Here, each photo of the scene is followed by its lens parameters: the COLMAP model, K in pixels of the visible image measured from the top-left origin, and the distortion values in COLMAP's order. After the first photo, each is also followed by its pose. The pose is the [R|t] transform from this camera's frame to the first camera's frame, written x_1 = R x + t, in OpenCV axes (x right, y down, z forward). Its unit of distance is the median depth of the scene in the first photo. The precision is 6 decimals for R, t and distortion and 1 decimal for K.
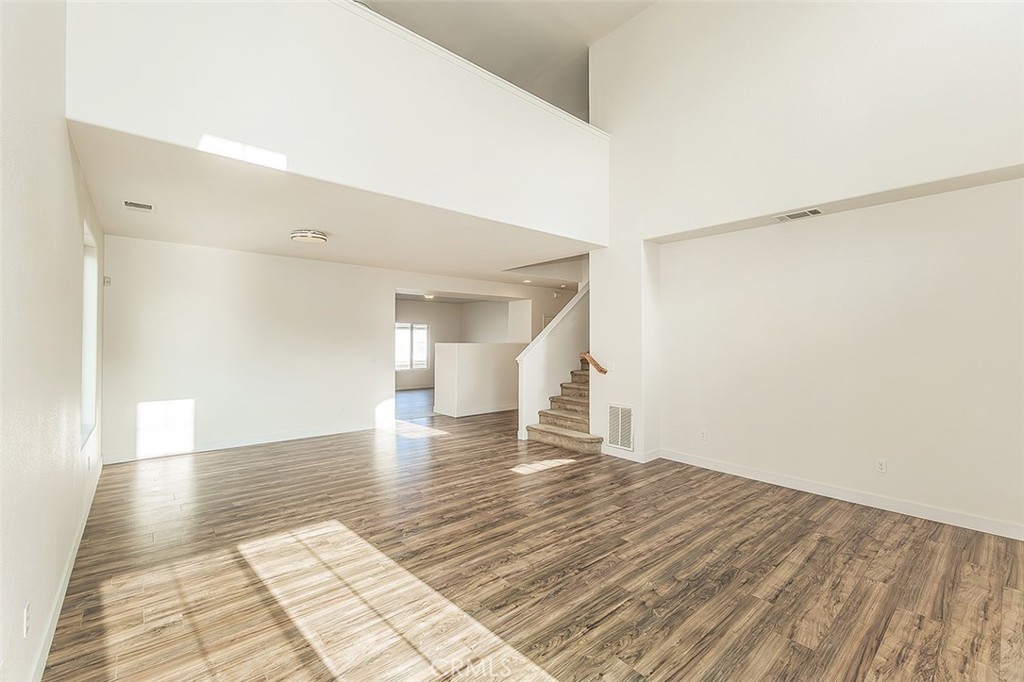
lens RADIAL K [[427.6, 0, 532.6], [0, 427.6, 339.5], [0, 0, 1]] dist [0.001260, 0.000343]
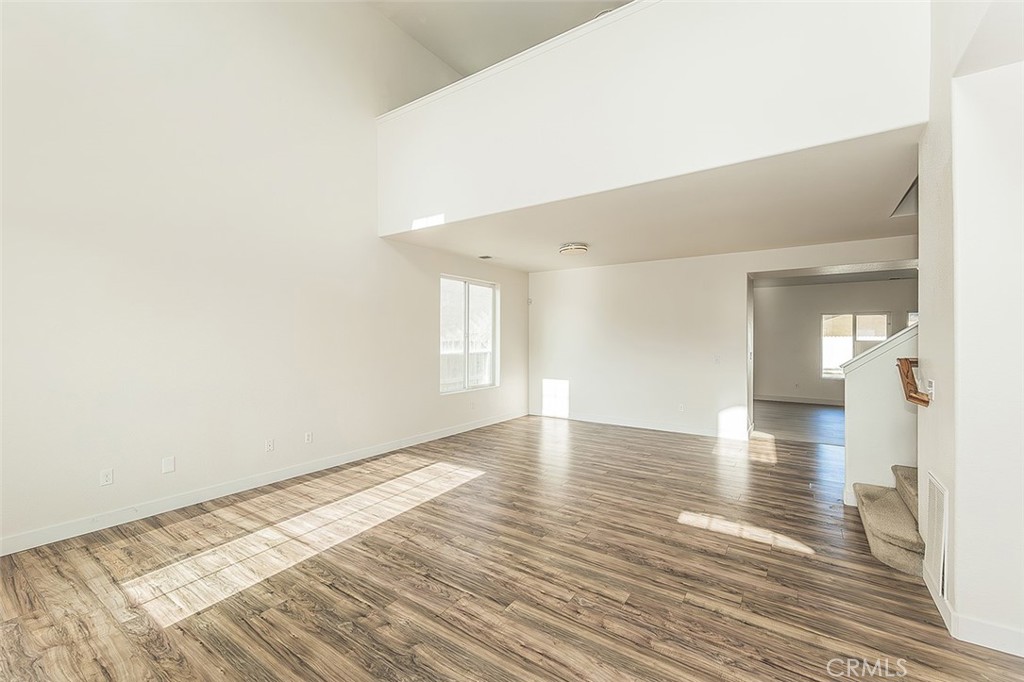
lens RADIAL K [[428.9, 0, 482.8], [0, 428.9, 334.8], [0, 0, 1]] dist [0.001536, 0.000401]
pose [[0.211853, -0.014444, -0.977195, 0.846293], [0.001307, 0.999894, -0.014497, 0.020545], [0.977301, 0.001794, 0.211849, 0.732033]]
